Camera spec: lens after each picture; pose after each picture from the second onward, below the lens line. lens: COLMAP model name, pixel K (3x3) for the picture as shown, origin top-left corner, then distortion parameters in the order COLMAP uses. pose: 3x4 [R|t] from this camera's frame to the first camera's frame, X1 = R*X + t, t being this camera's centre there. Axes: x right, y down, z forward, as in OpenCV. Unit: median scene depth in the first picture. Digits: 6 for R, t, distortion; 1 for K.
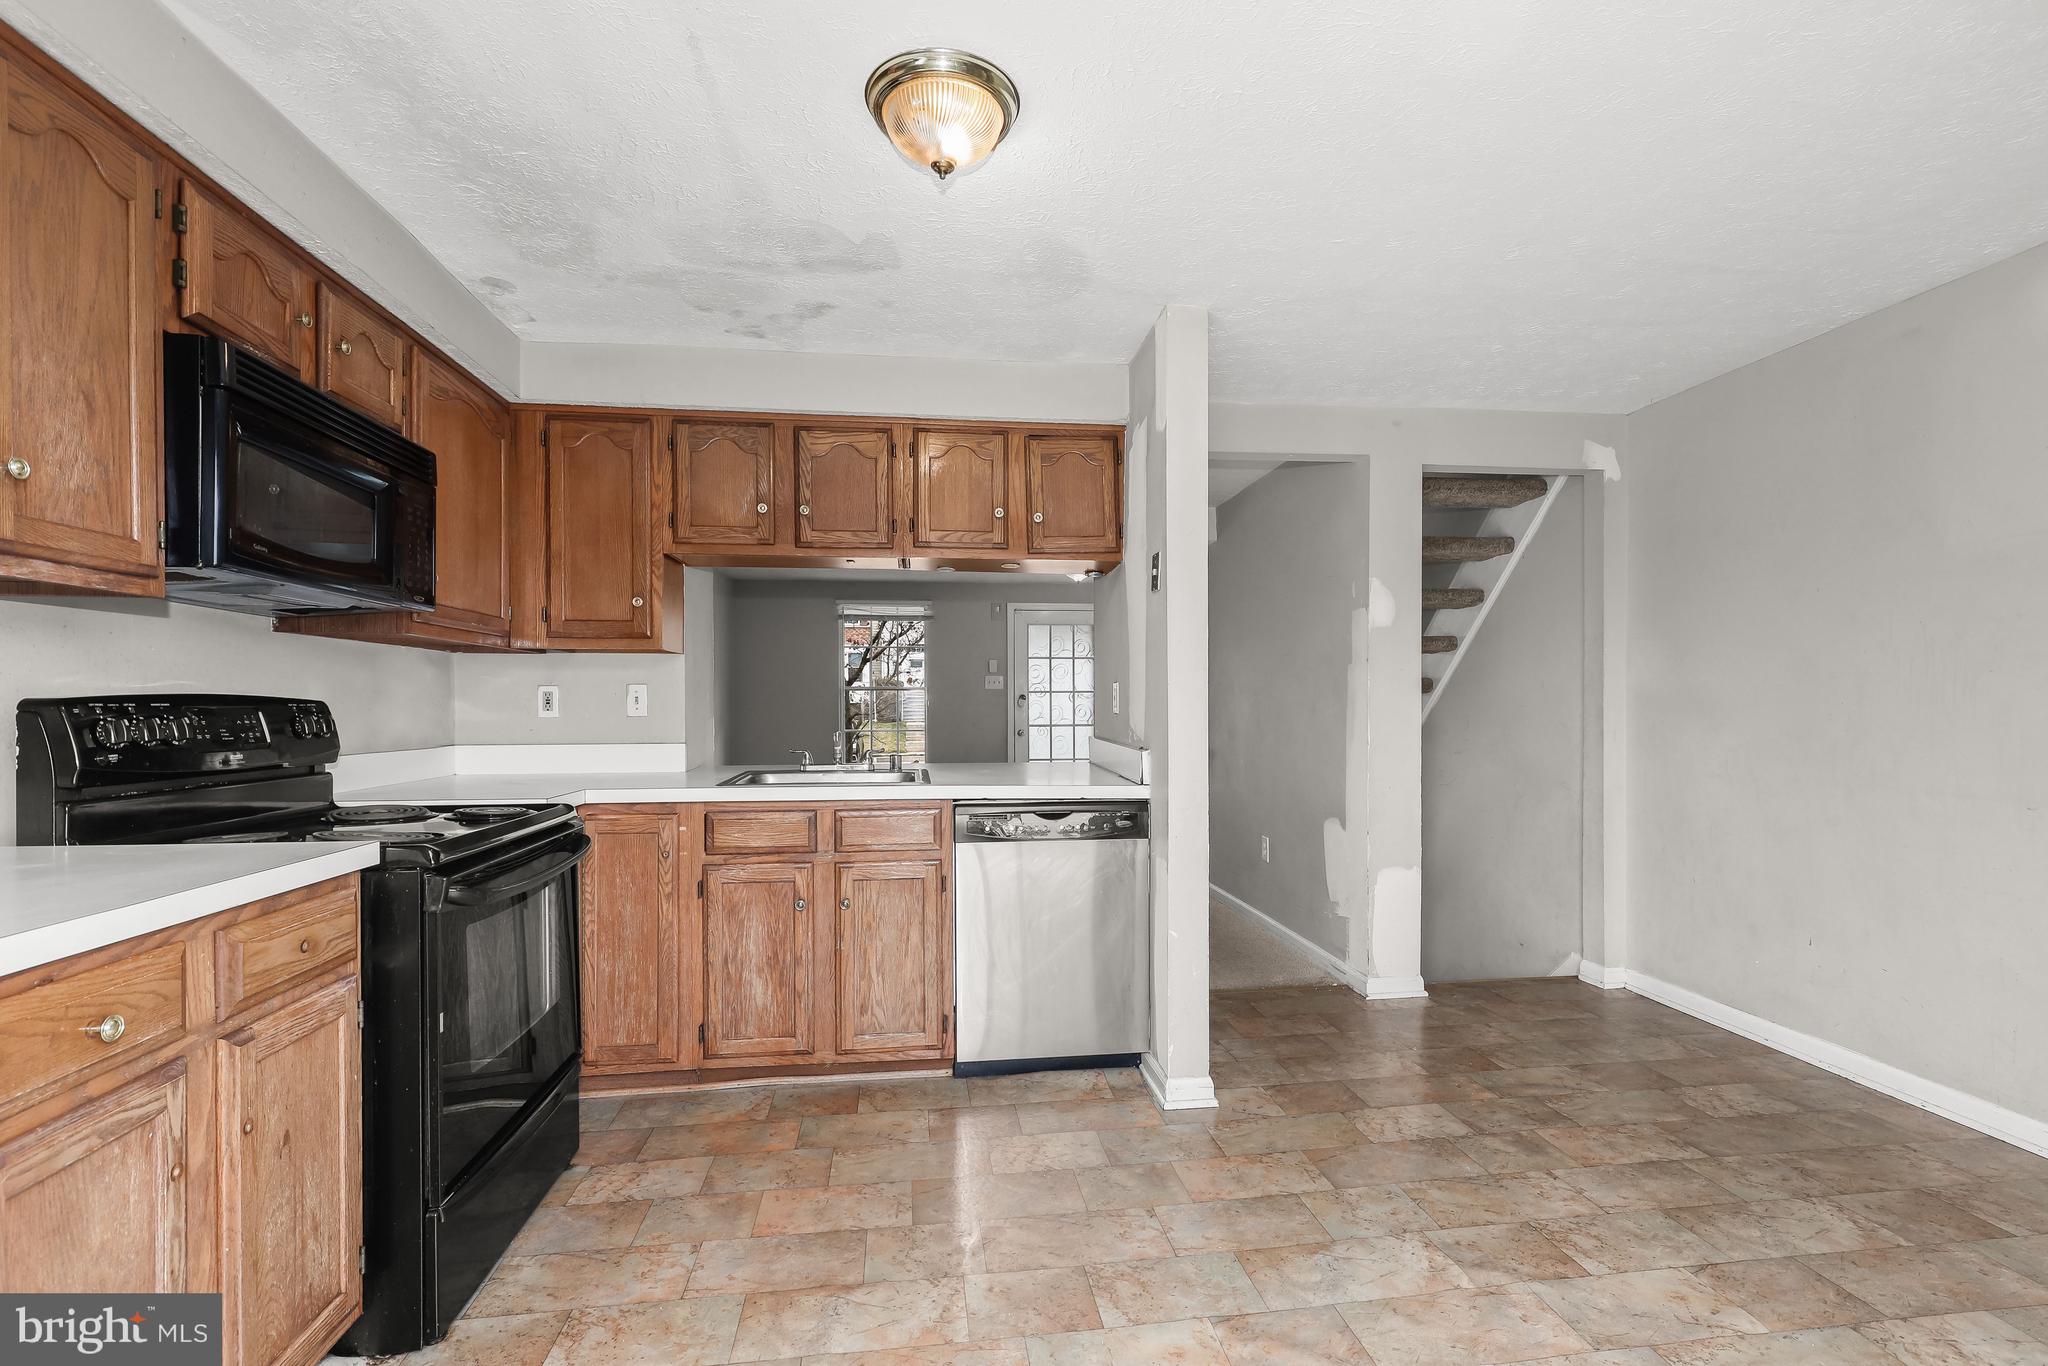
lens RADIAL K [[932.3, 0, 1032.9], [0, 932.3, 725.2], [0, 0, 1]] dist [-0.000697, 0.000532]
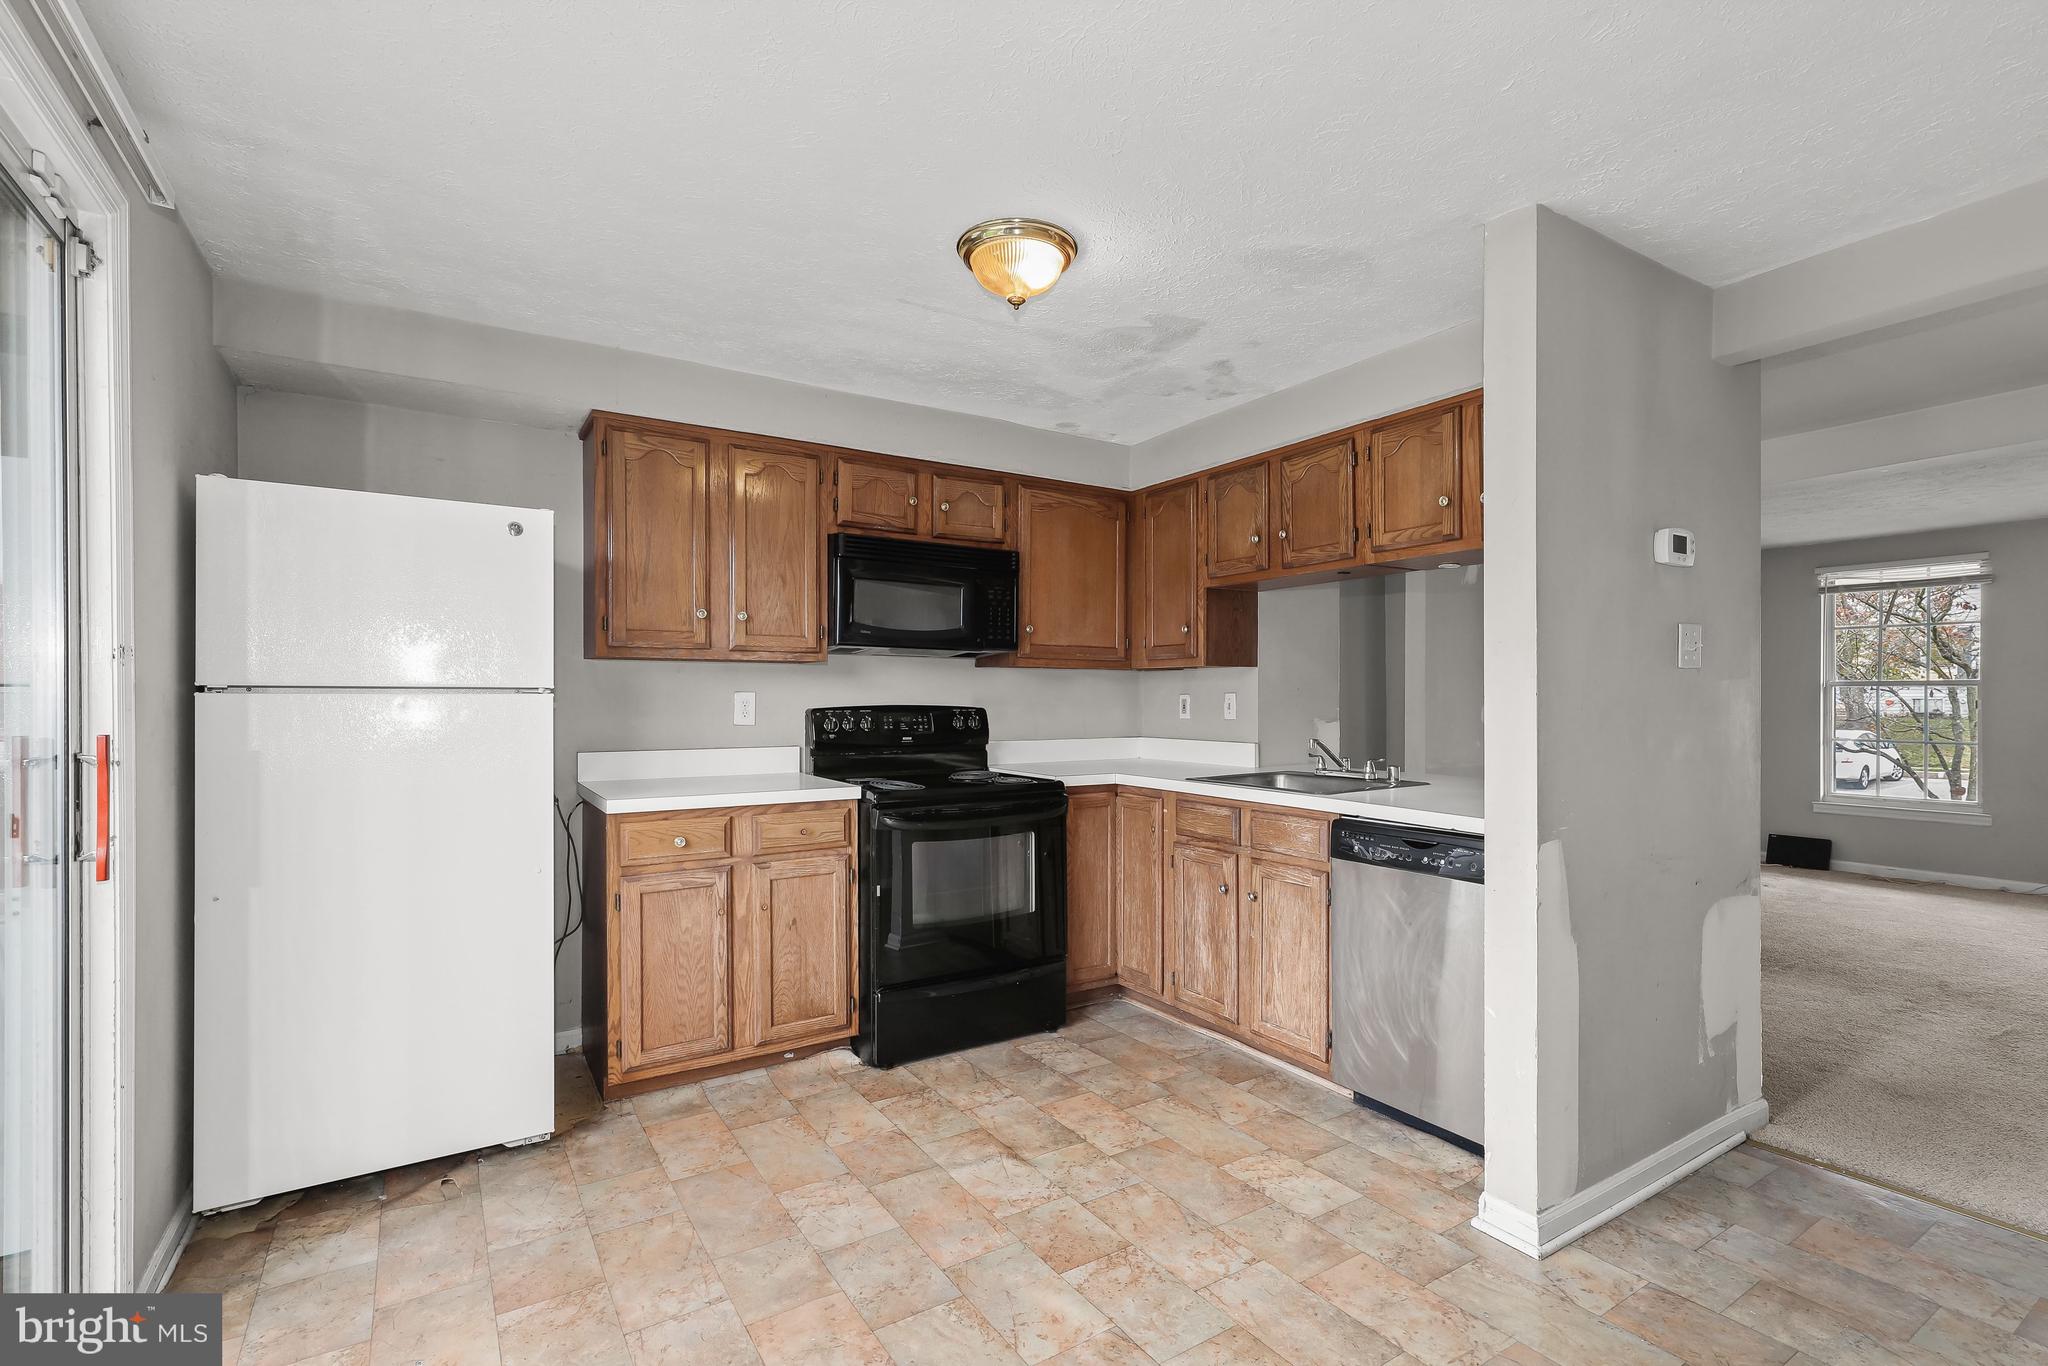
lens RADIAL K [[932.3, 0, 1047.1], [0, 932.3, 718.4], [0, 0, 1]] dist [-0.000697, 0.000532]
pose [[0.435212, 0.021974, -0.900060, 0.774928], [-0.021060, 0.999677, 0.014223, -0.031772], [0.900082, 0.012765, 0.435534, 0.349537]]
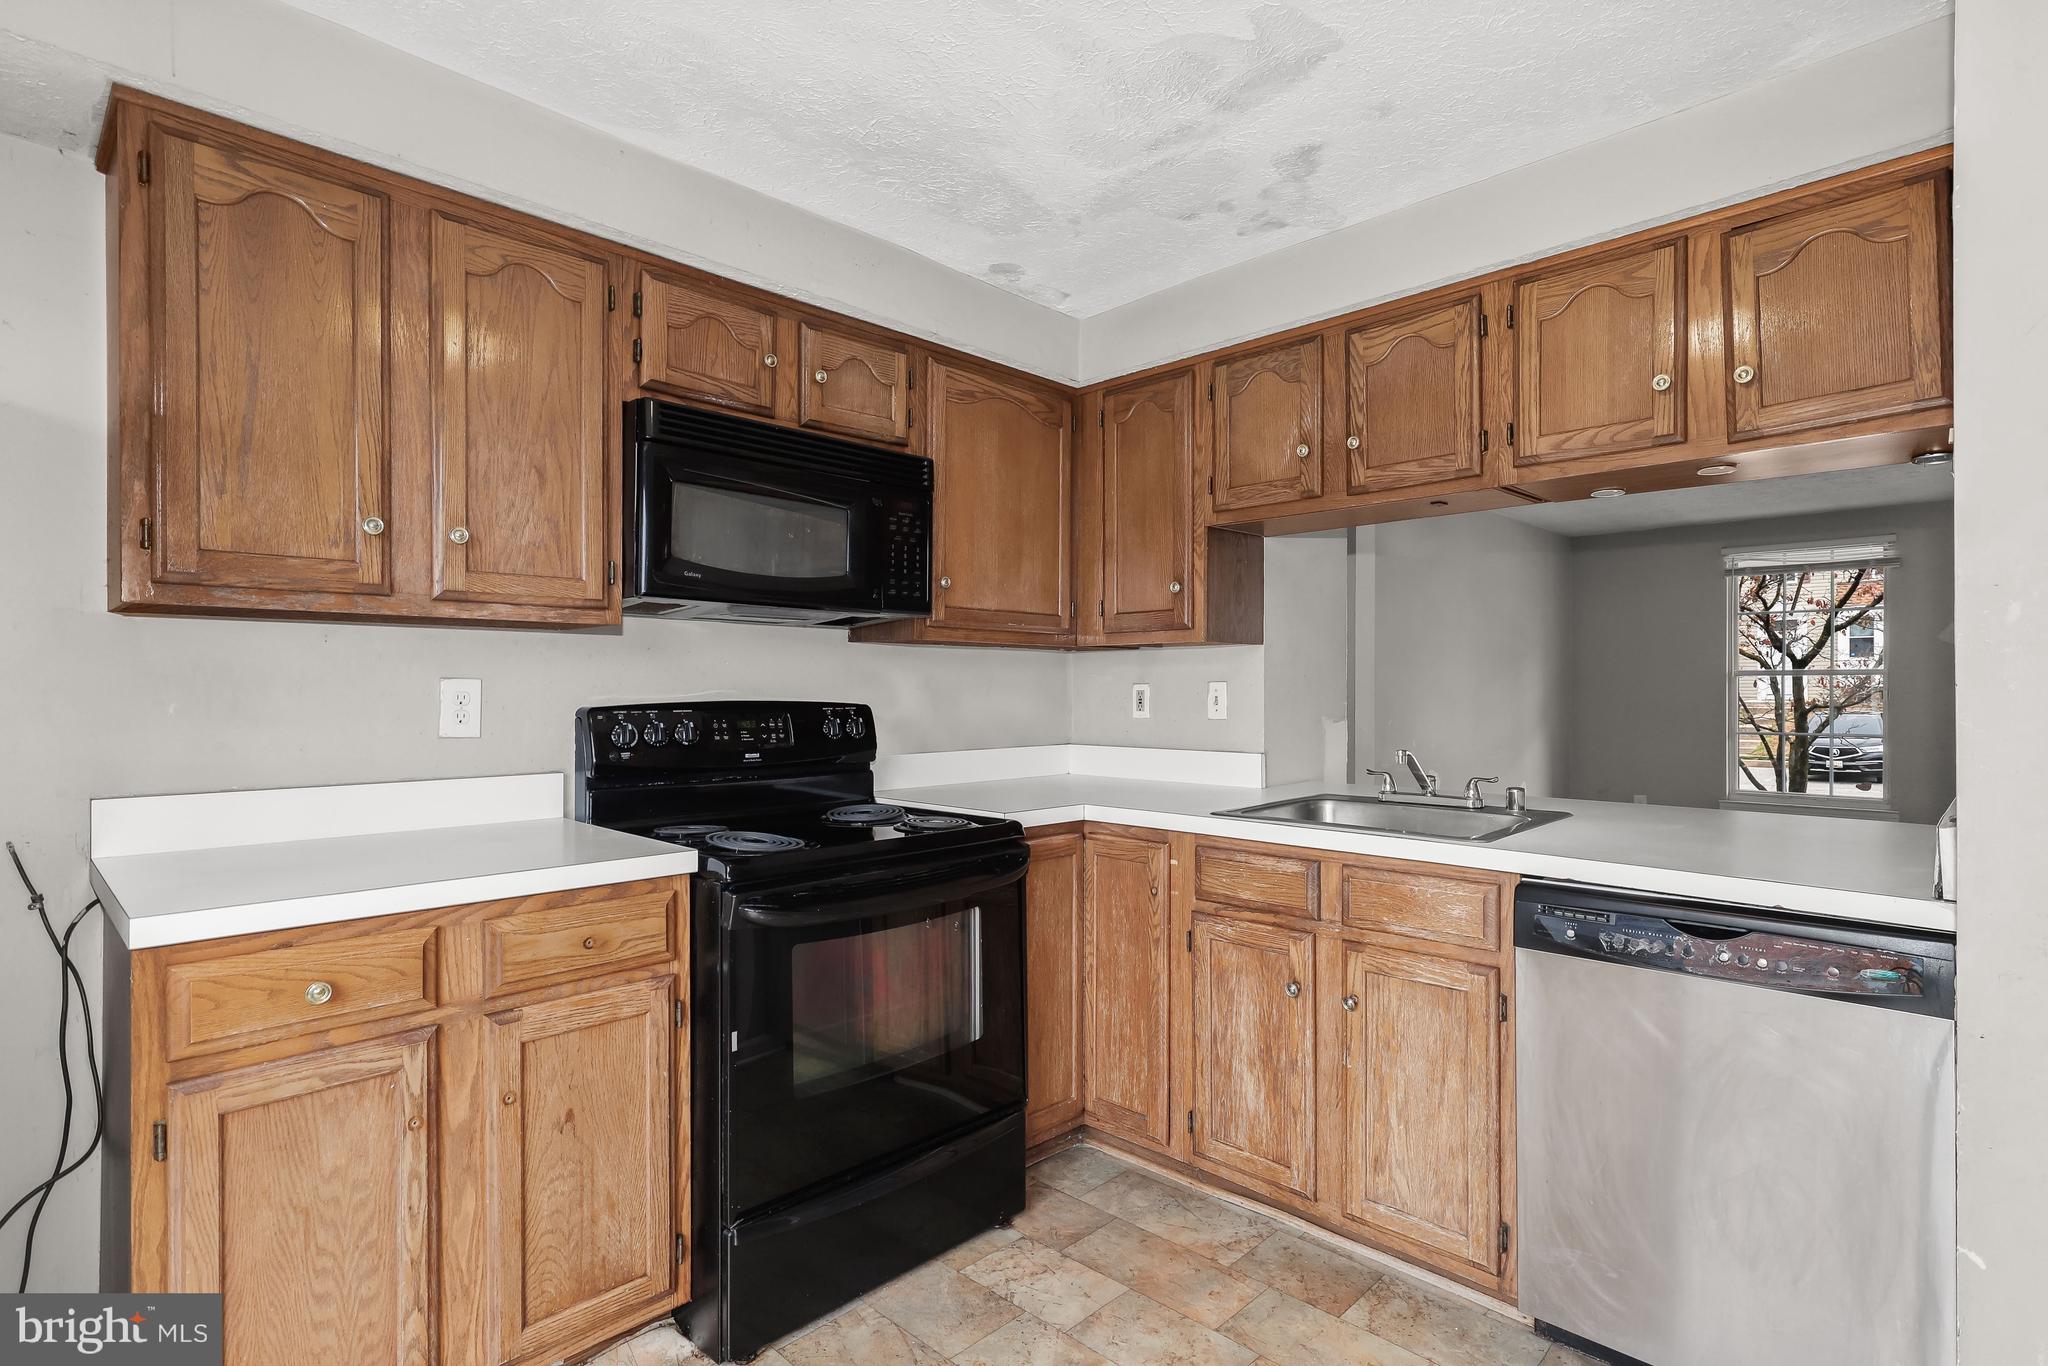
lens RADIAL K [[1015.0, 0, 1041.8], [0, 1015.0, 698.5], [0, 0, 1]] dist [0.003251, 0.000238]
pose [[0.622886, 0.008862, -0.782263, 0.278749], [-0.017897, 0.999836, -0.002924, -0.031454], [0.782108, 0.015821, 0.622942, 0.401614]]
